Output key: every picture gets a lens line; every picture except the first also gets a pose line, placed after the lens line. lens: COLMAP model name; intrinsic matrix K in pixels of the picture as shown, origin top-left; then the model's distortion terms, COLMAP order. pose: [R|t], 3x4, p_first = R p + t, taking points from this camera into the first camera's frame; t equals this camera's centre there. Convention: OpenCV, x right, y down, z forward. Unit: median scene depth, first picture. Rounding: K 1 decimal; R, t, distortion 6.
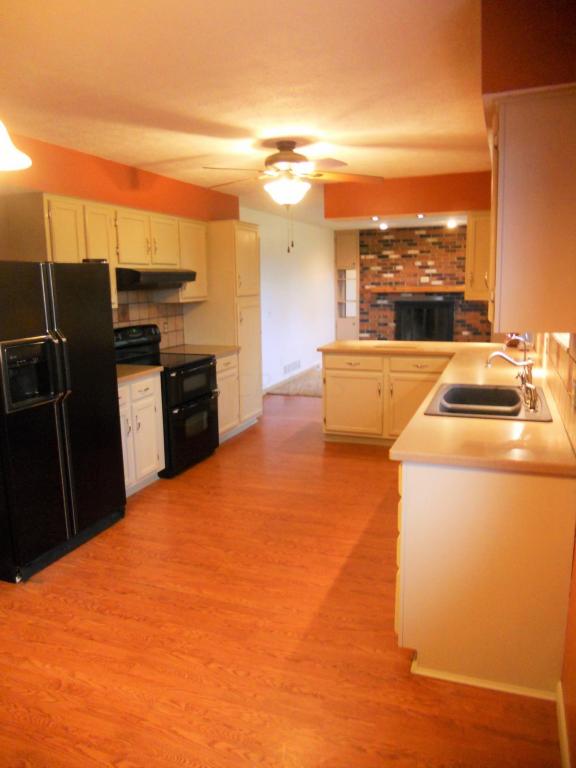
lens RADIAL K [[576.4, 0, 288.0], [0, 576.4, 384.0], [0, 0, 1]] dist [-0.066044, 0.004627]
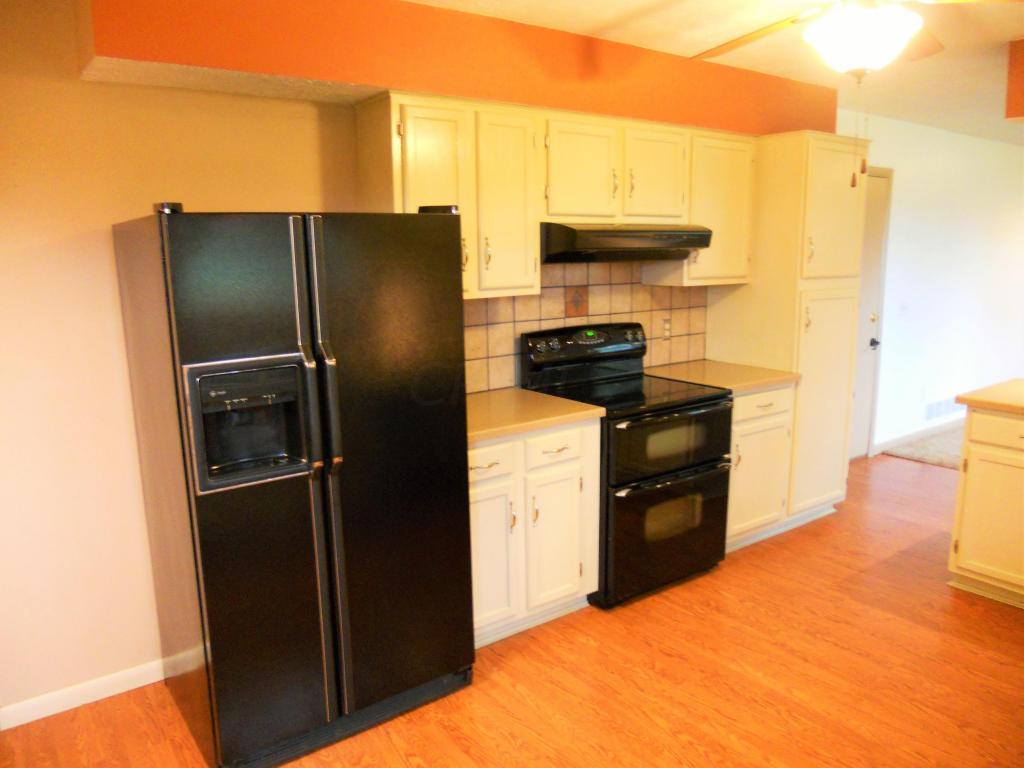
lens RADIAL K [[768.5, 0, 514.5], [0, 768.5, 394.0], [0, 0, 1]] dist [-0.066044, 0.004627]
pose [[0.834492, 0.110056, -0.539918, 0.084314], [-0.098419, 0.993864, 0.050473, -0.062543], [0.542160, 0.011019, 0.840203, 0.309644]]
